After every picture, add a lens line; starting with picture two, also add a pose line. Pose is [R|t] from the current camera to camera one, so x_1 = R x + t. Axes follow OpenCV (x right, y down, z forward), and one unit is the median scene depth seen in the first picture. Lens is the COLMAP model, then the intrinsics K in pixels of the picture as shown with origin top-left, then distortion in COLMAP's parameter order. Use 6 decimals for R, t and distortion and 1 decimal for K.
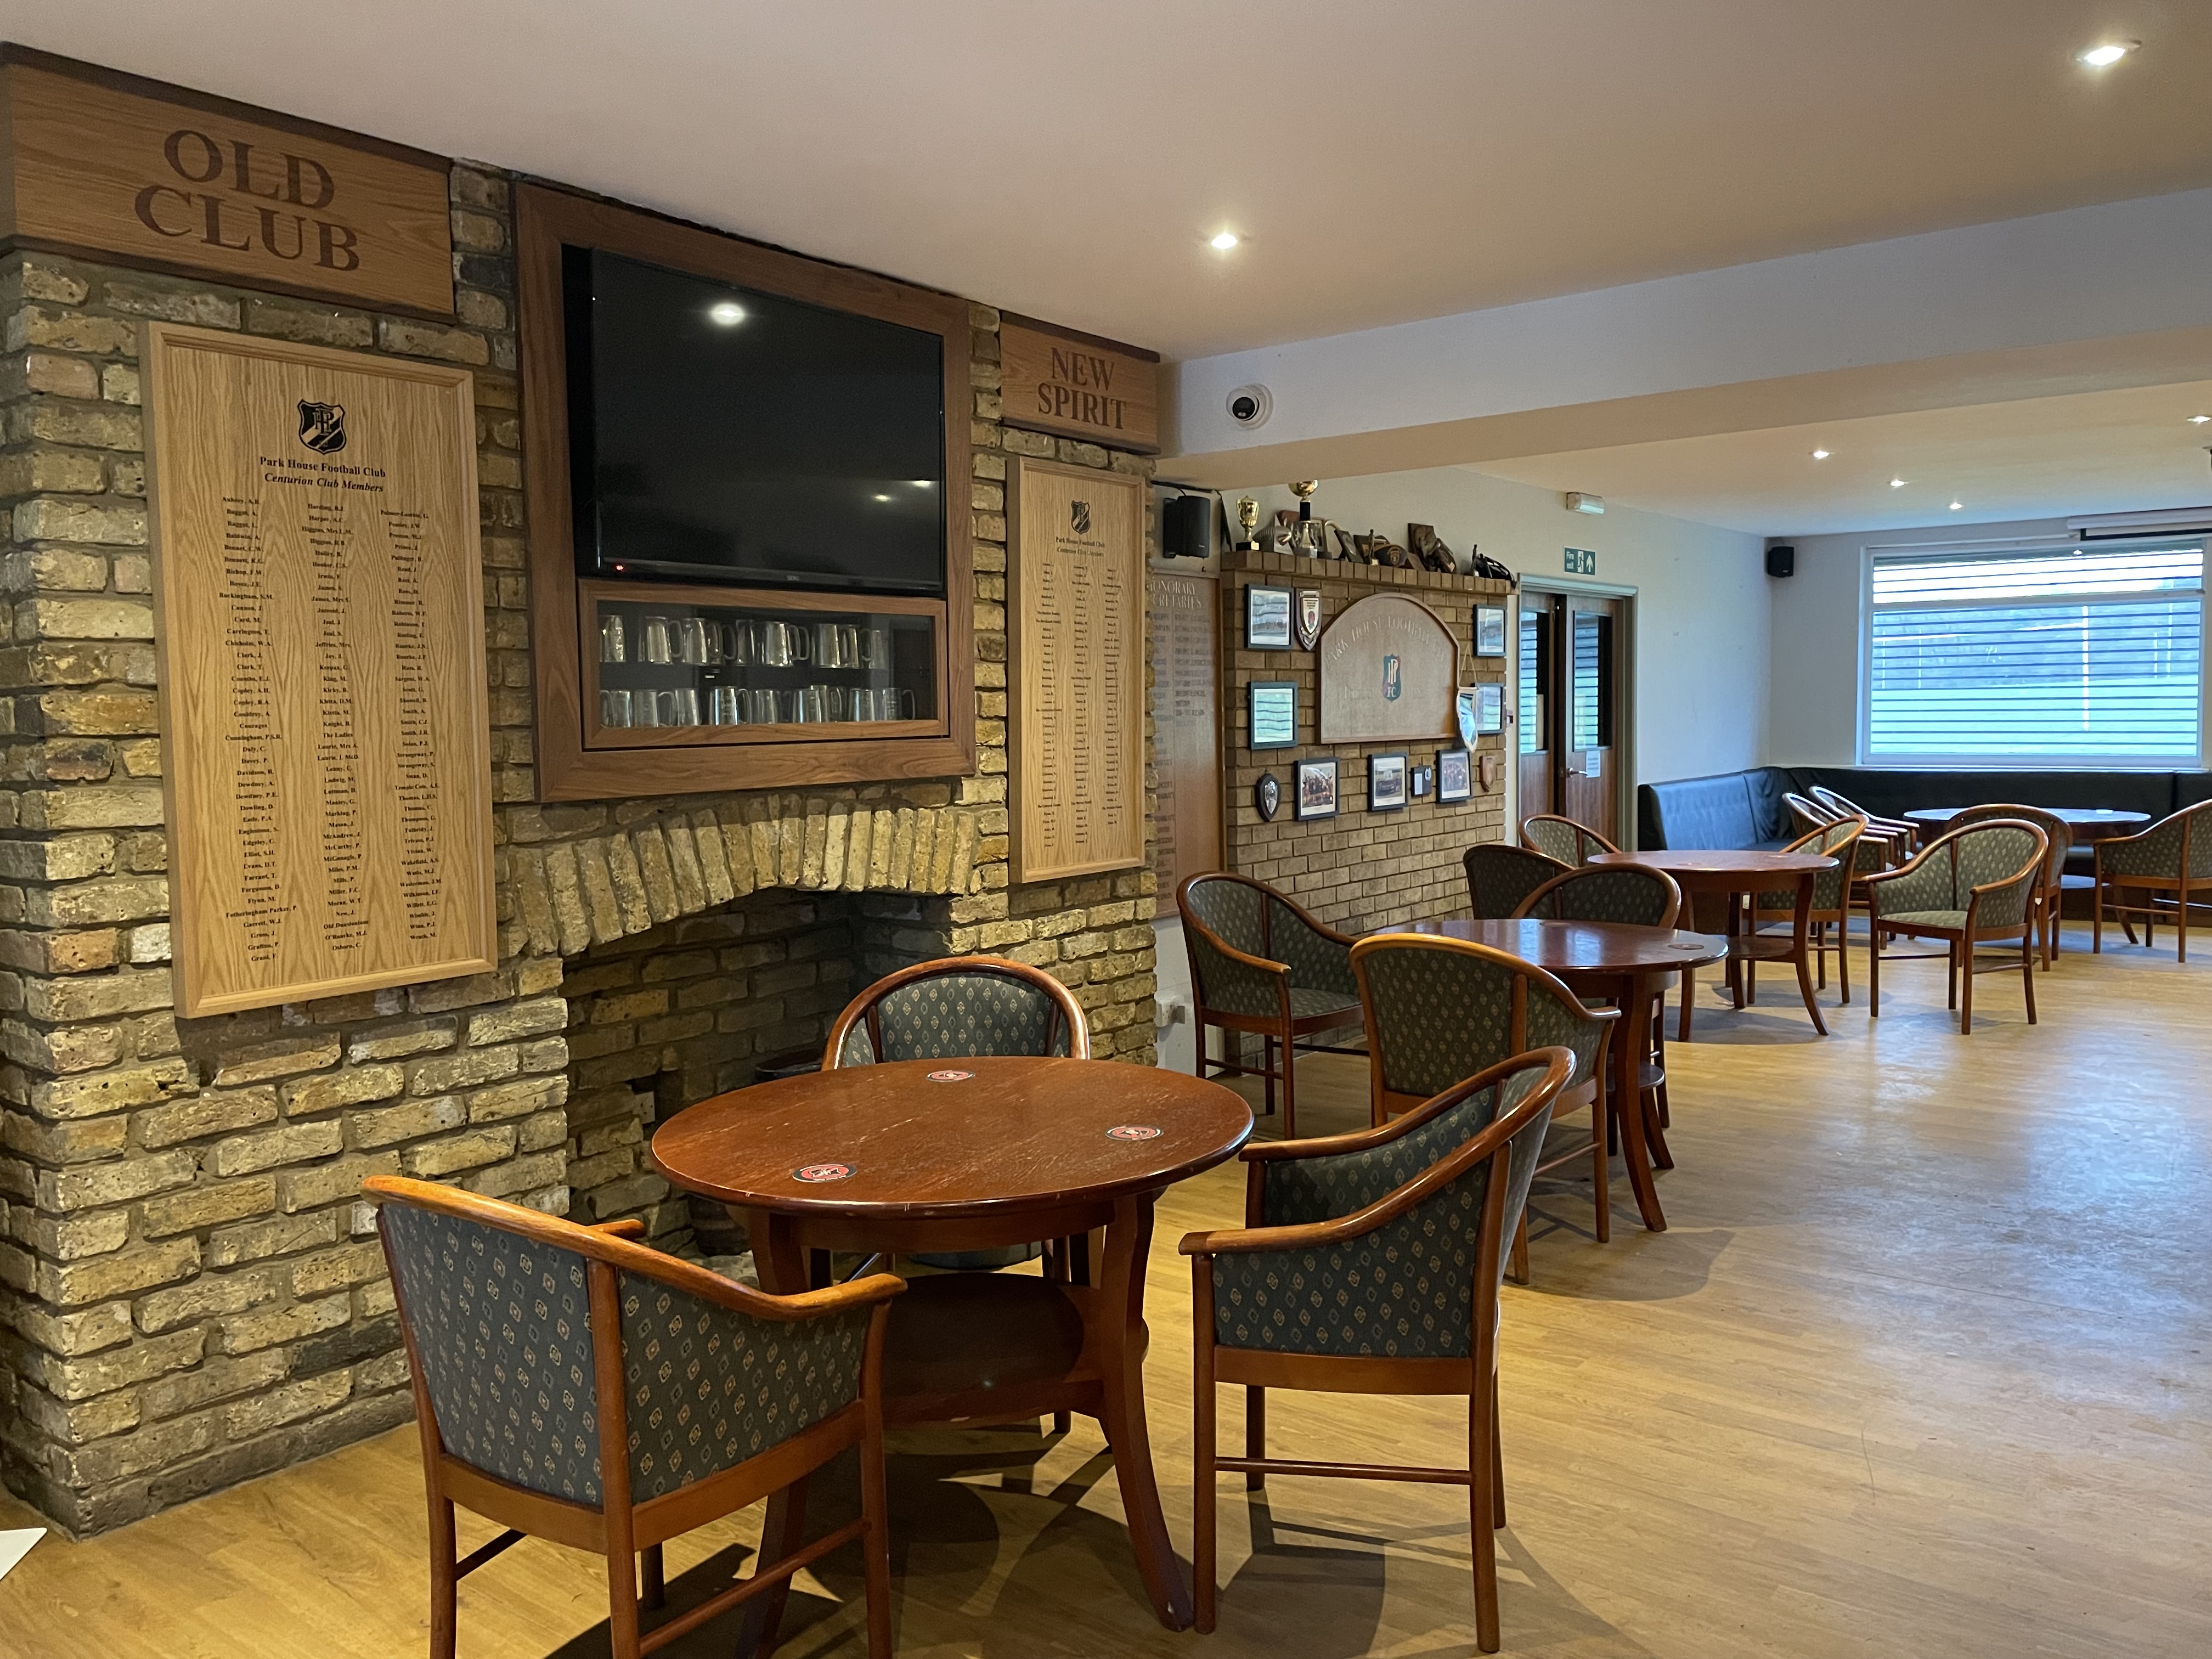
lens RADIAL K [[1684.6, 0, 1105.6], [0, 1684.6, 825.8], [0, 0, 1]] dist [0.022808, -0.022172]
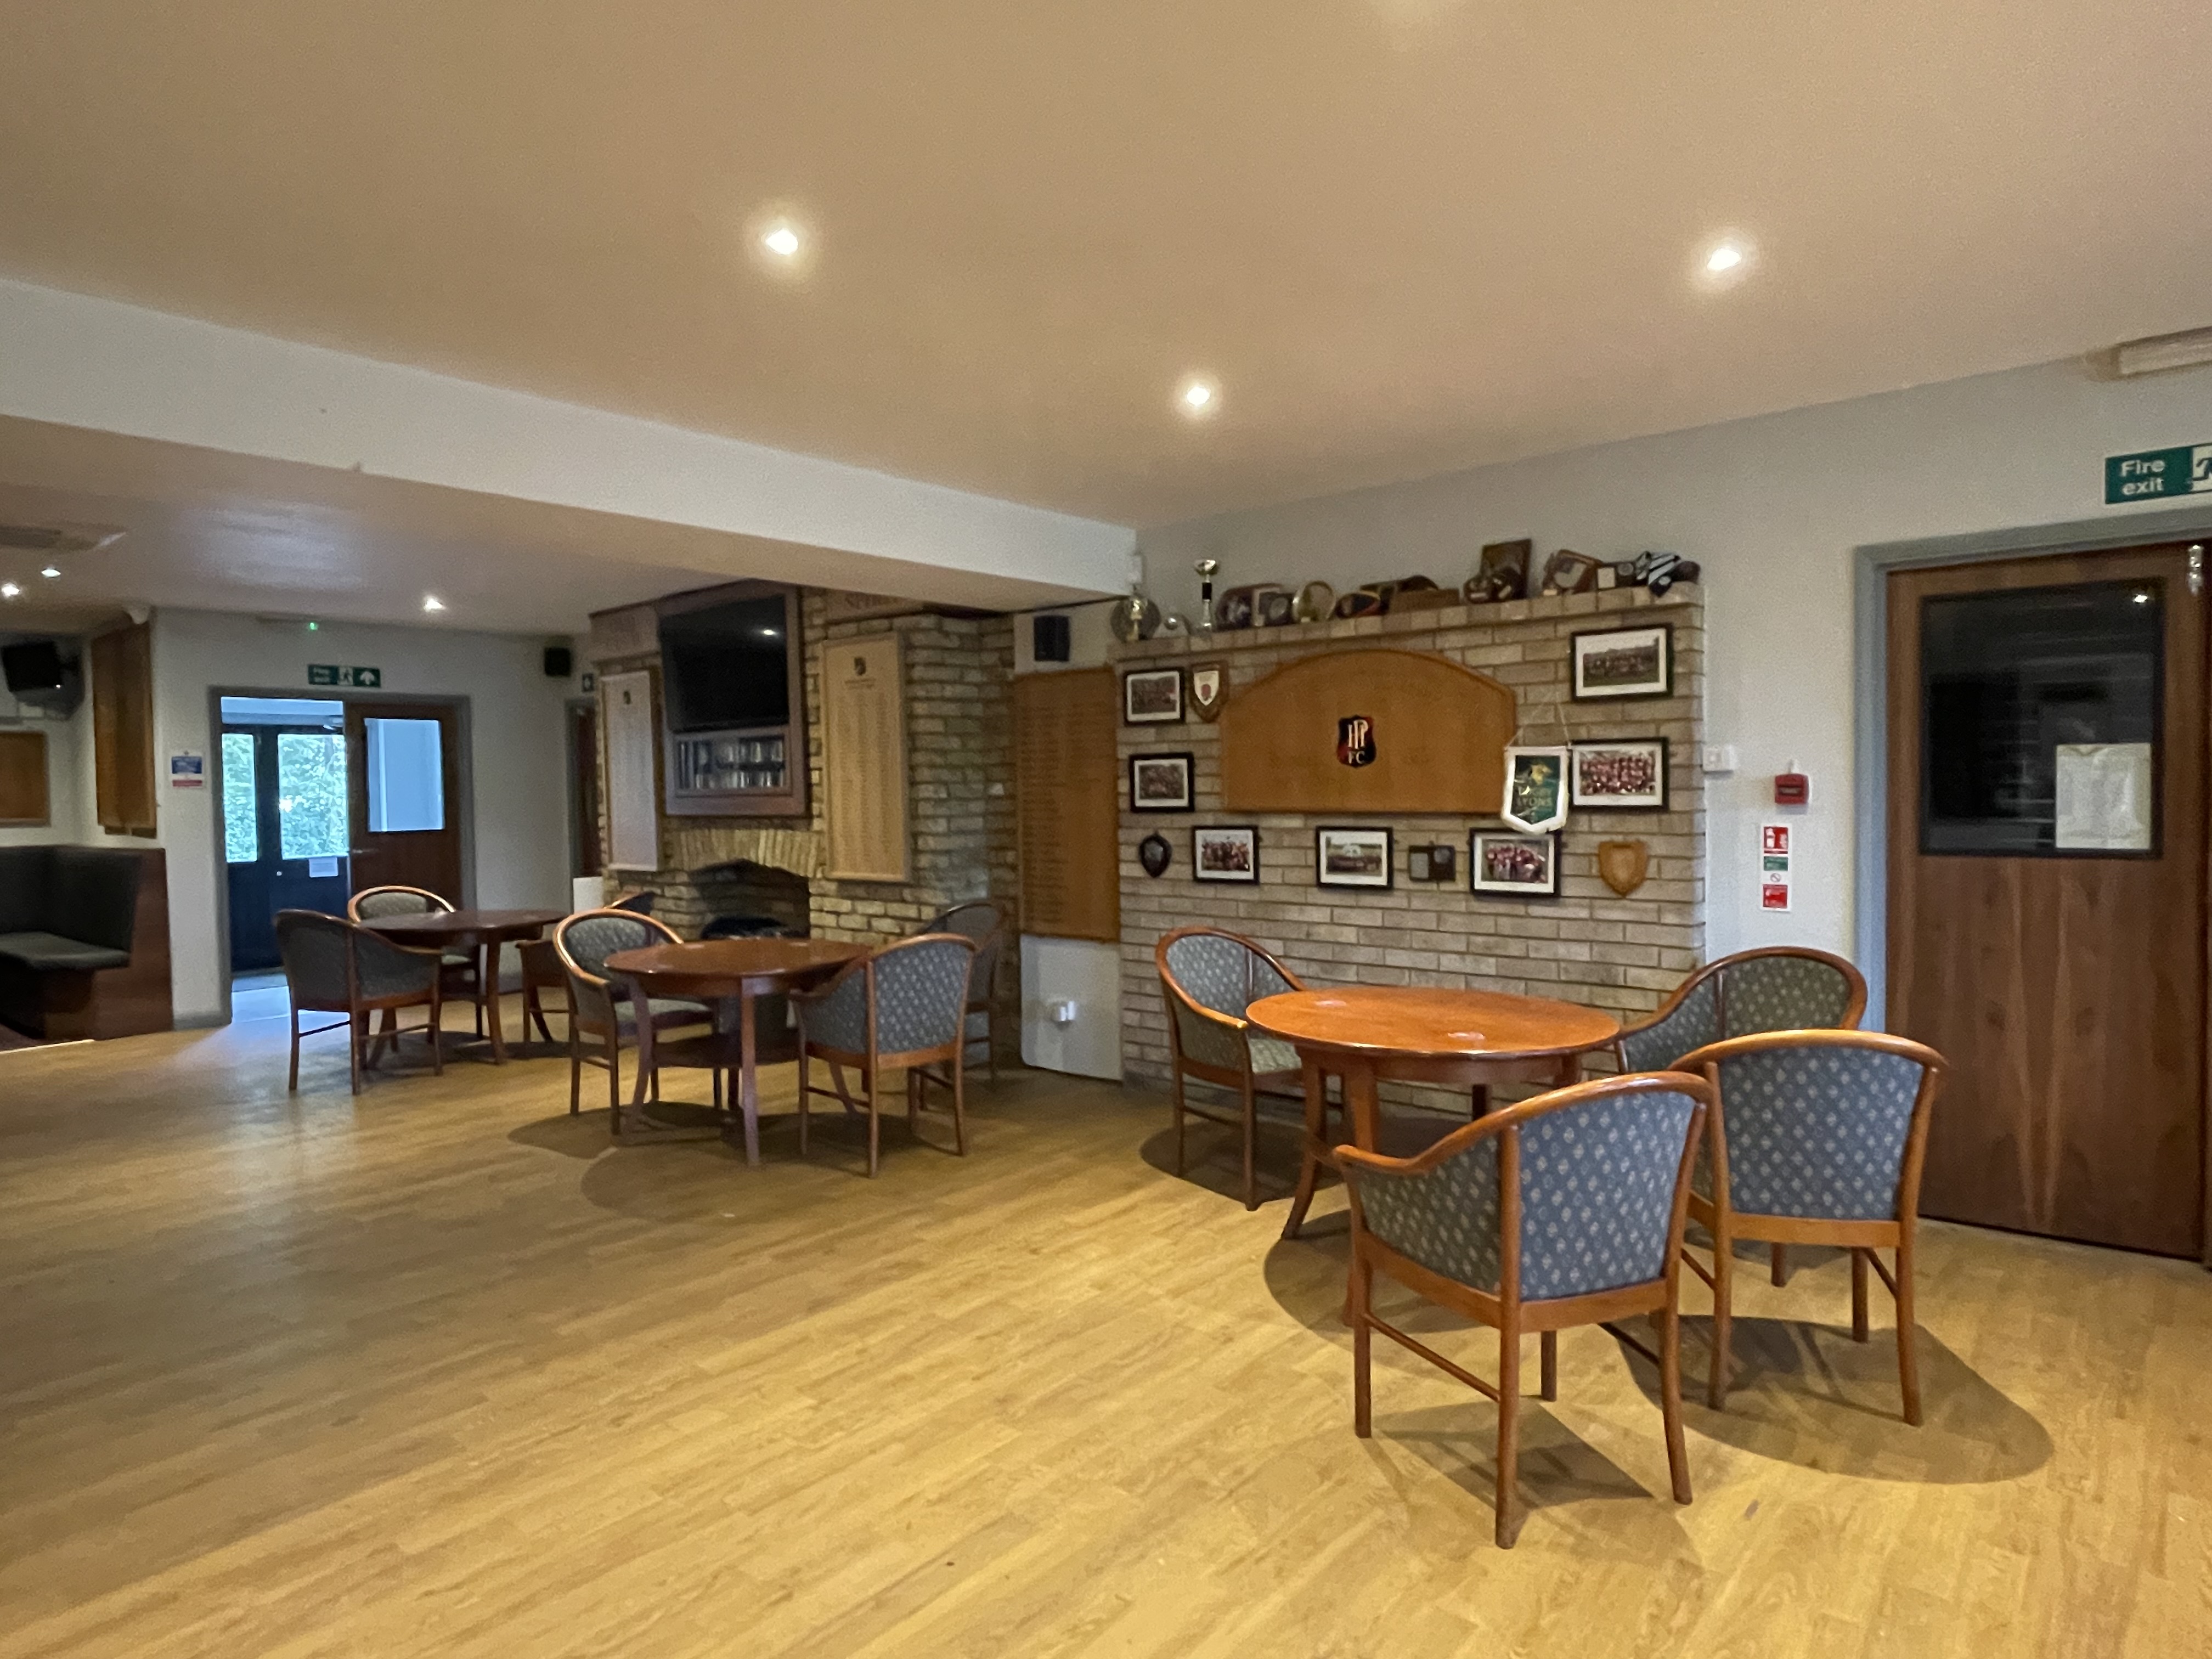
lens RADIAL K [[1281.4, 0, 1105.8], [0, 1281.4, 831.1], [0, 0, 1]] dist [-0.005646, -0.000146]
pose [[-0.062848, 0.043862, -0.997059, 1.240362], [-0.059847, 0.997070, 0.047635, -0.094124], [0.996227, 0.062665, -0.060039, 1.324576]]
